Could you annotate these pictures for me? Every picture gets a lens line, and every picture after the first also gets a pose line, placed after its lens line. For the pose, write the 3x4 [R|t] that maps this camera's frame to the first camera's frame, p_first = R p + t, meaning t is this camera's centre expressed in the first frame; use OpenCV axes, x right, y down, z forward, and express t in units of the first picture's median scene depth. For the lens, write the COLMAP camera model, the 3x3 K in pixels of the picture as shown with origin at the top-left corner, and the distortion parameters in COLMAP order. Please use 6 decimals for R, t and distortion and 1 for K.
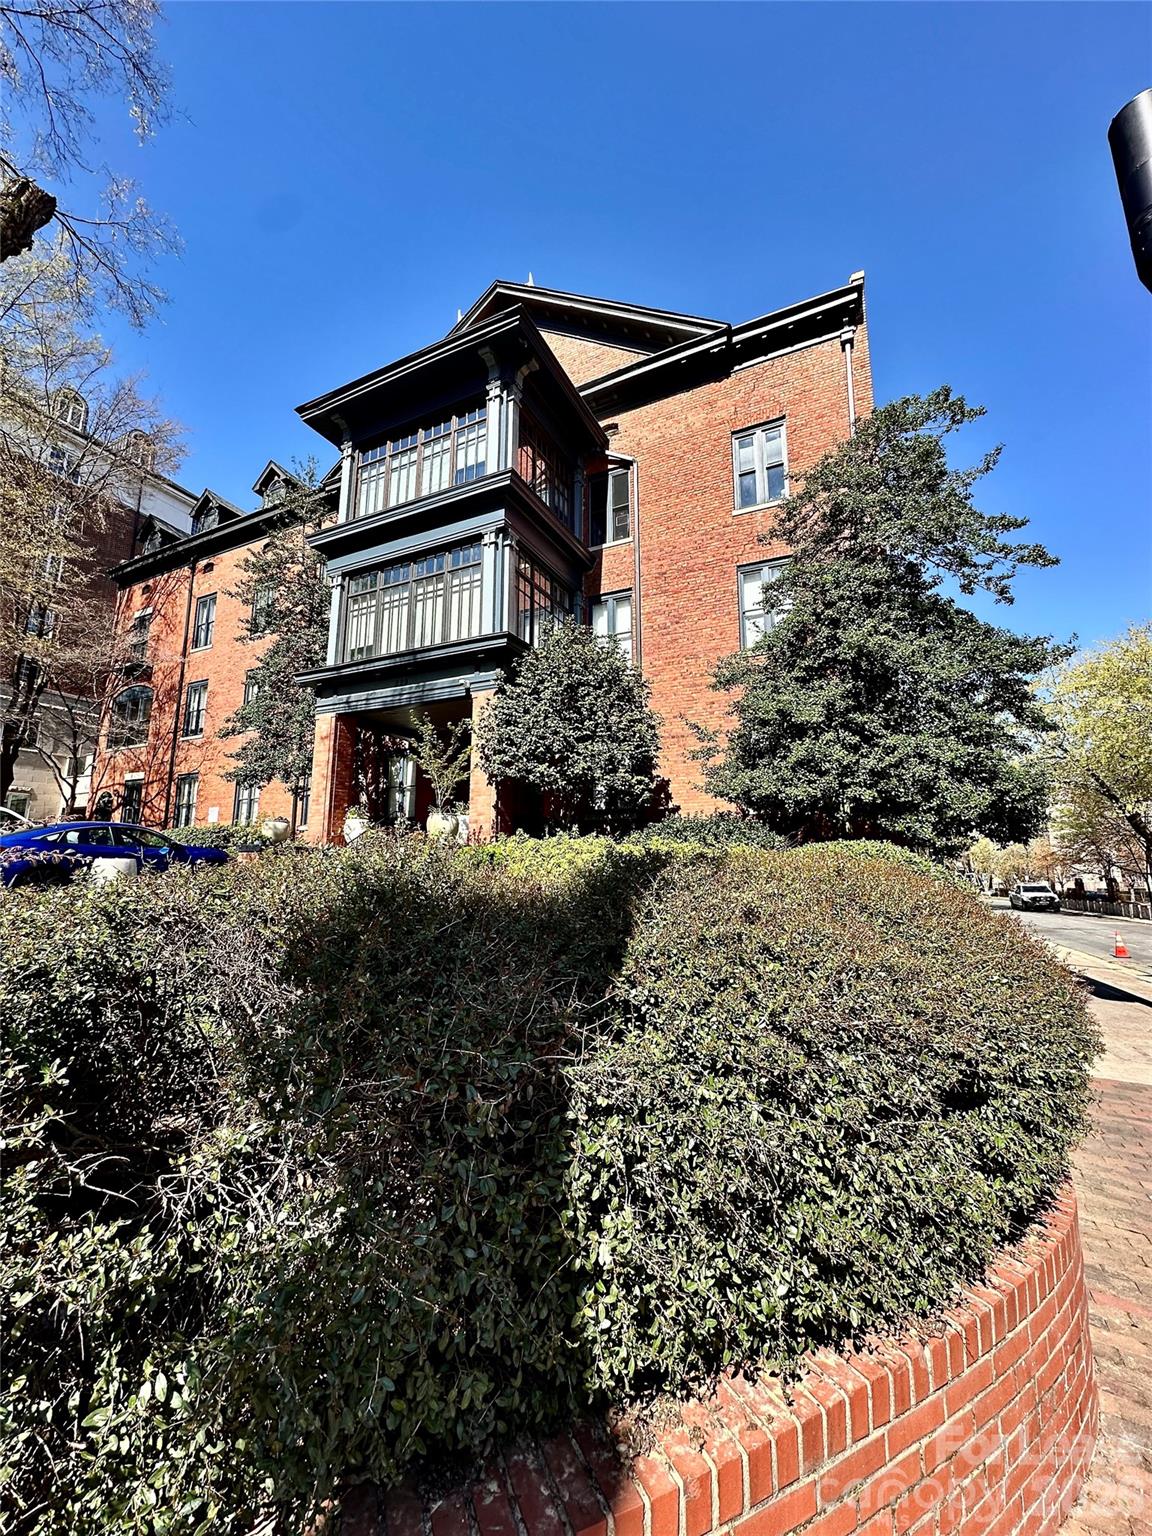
lens RADIAL K [[609.6, 0, 572.9], [0, 609.6, 762.9], [0, 0, 1]] dist [-0.004634, 0.000908]
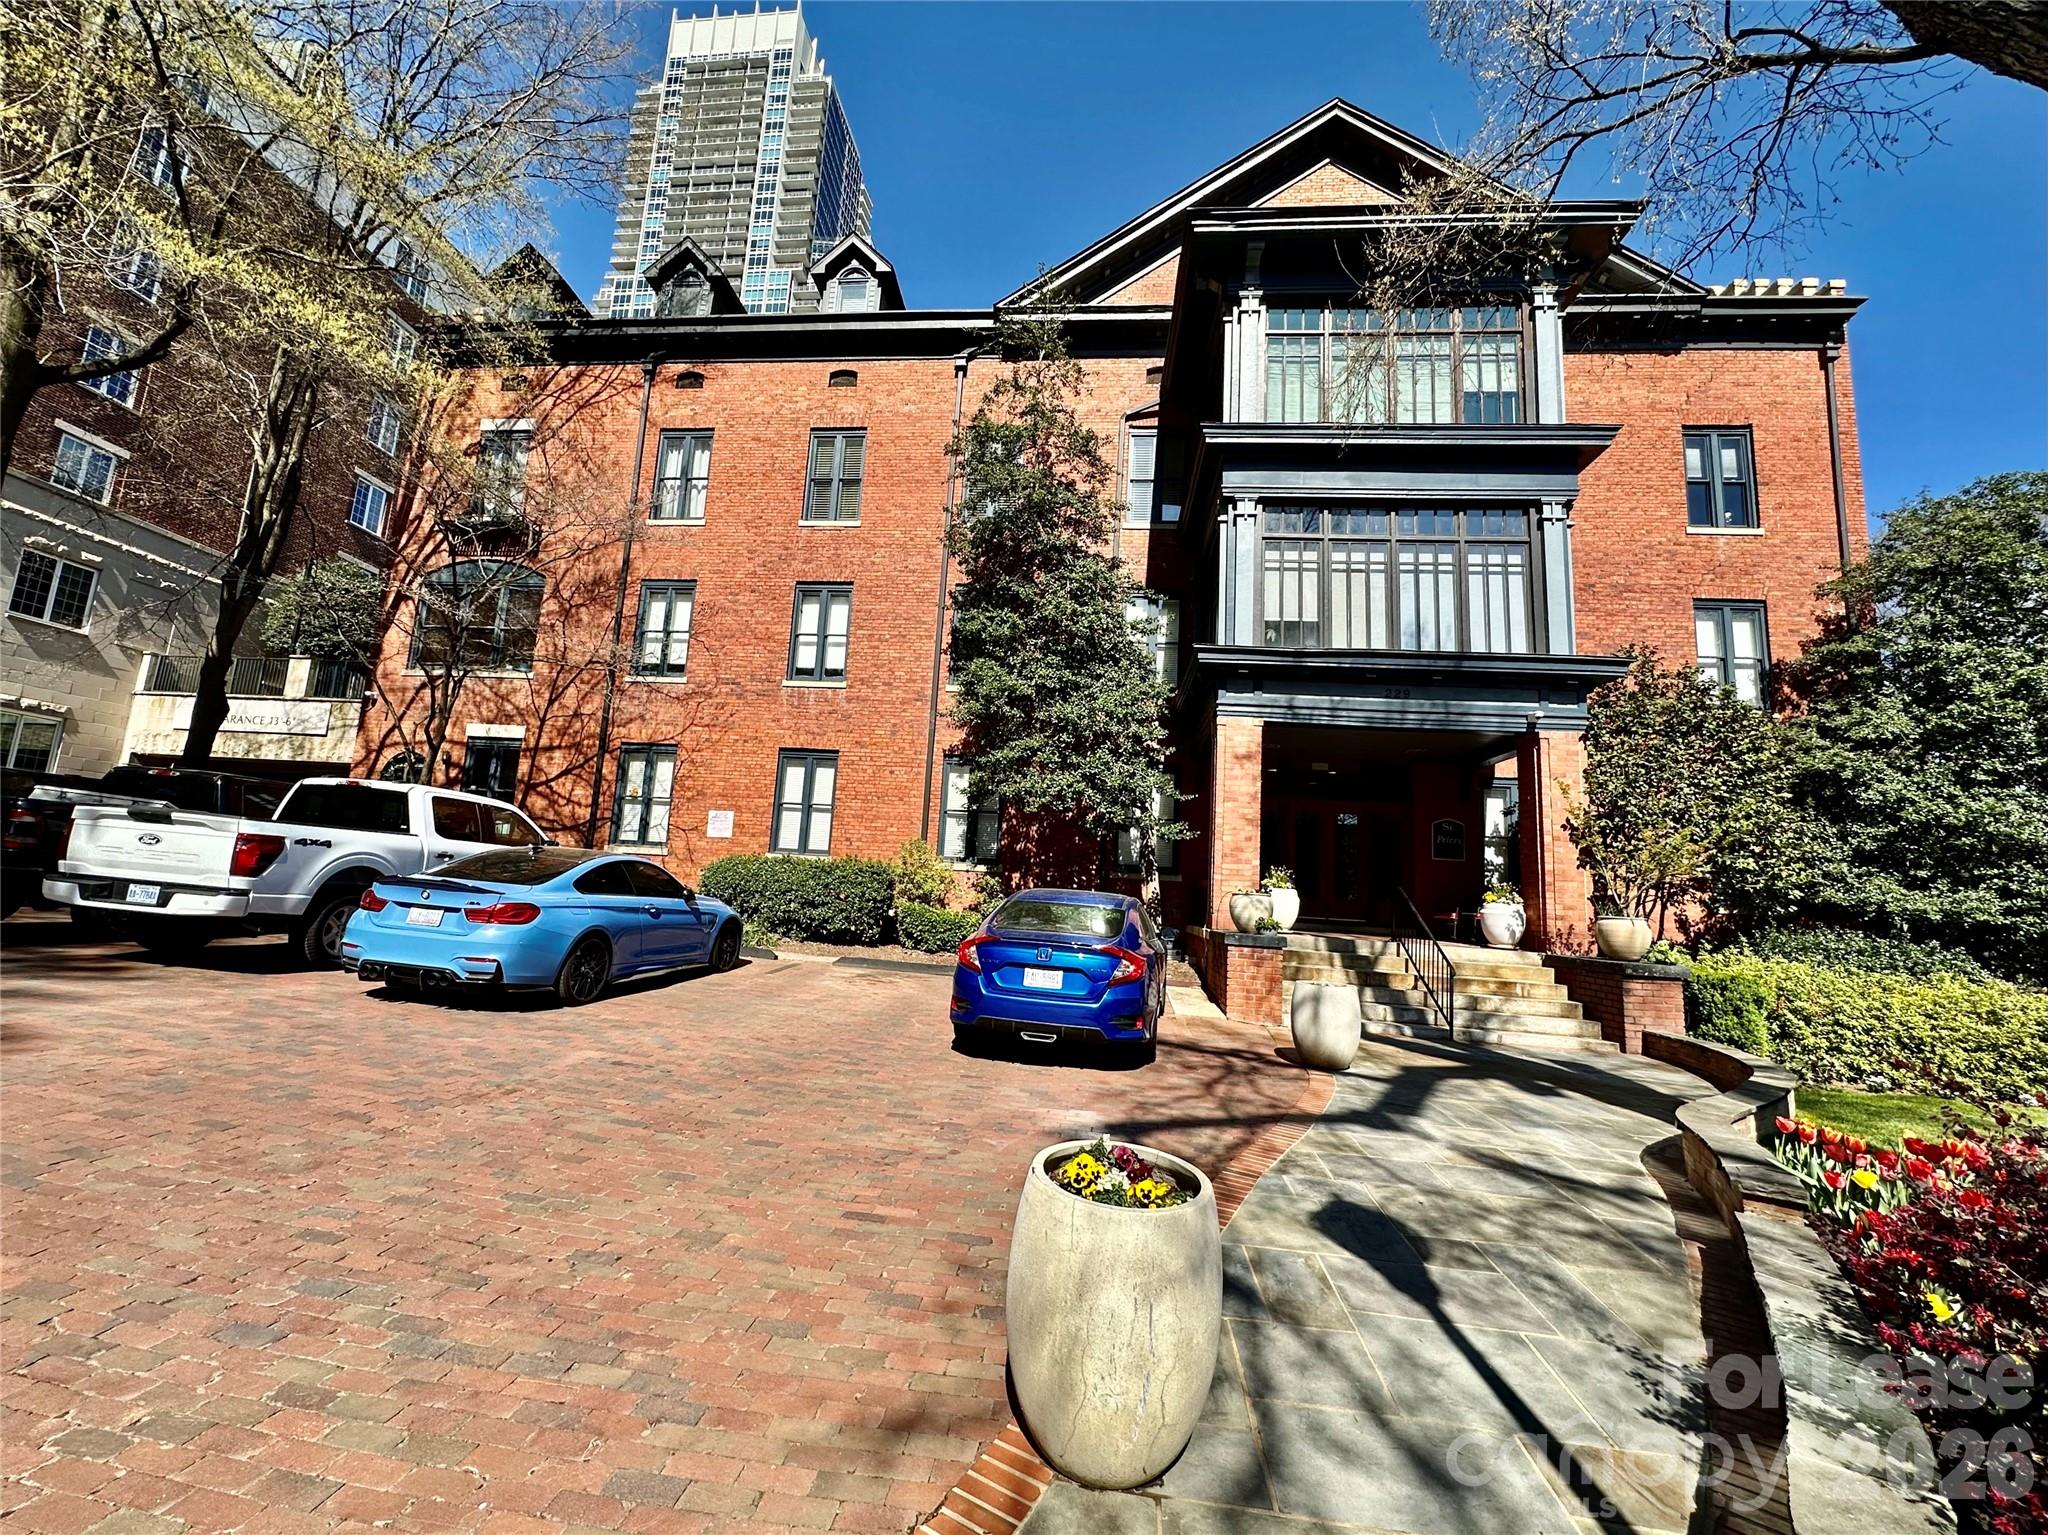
lens RADIAL K [[834.1, 0, 1020.0], [0, 834.1, 765.2], [0, 0, 1]] dist [-0.003494, 0.000163]
pose [[0.933798, 0.105372, 0.341934, -0.568570], [-0.114863, 0.993353, 0.007567, -0.007548], [-0.338863, -0.046341, 0.939694, 0.162520]]
